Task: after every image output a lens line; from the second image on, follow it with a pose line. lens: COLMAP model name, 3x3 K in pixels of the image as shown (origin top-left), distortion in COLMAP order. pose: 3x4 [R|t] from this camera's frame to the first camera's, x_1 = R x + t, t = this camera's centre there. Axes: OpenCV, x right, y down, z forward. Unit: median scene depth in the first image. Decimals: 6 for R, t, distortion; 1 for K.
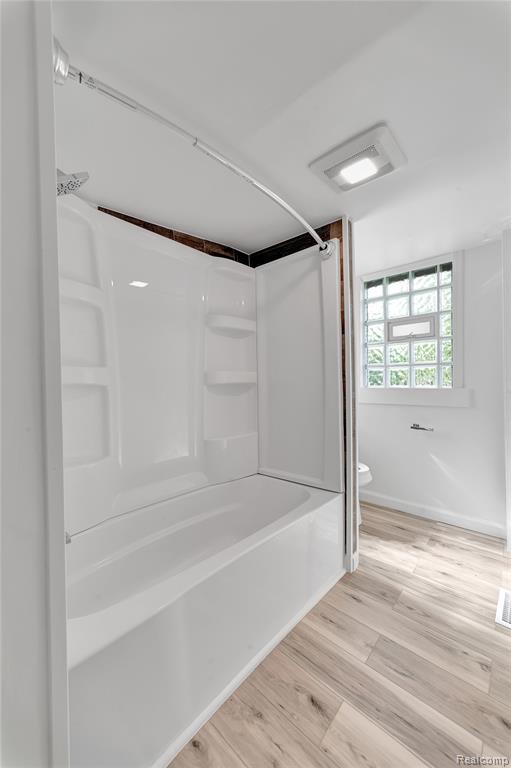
lens RADIAL K [[301.5, 0, 257.2], [0, 301.5, 383.0], [0, 0, 1]] dist [-0.003140, 0.000248]
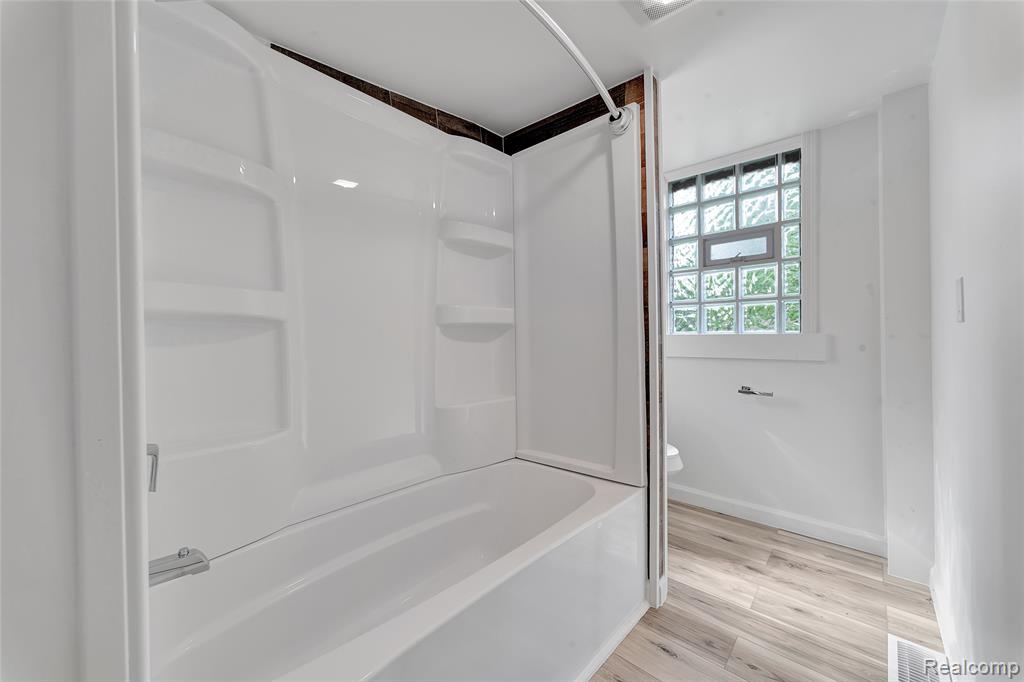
lens RADIAL K [[395.7, 0, 508.7], [0, 395.7, 338.0], [0, 0, 1]] dist [0.000476, -0.000732]
pose [[0.999974, 0.001444, -0.007116, -0.008004], [-0.001469, 0.999993, -0.003497, 0.036215], [0.007111, 0.003507, 0.999969, 0.112775]]
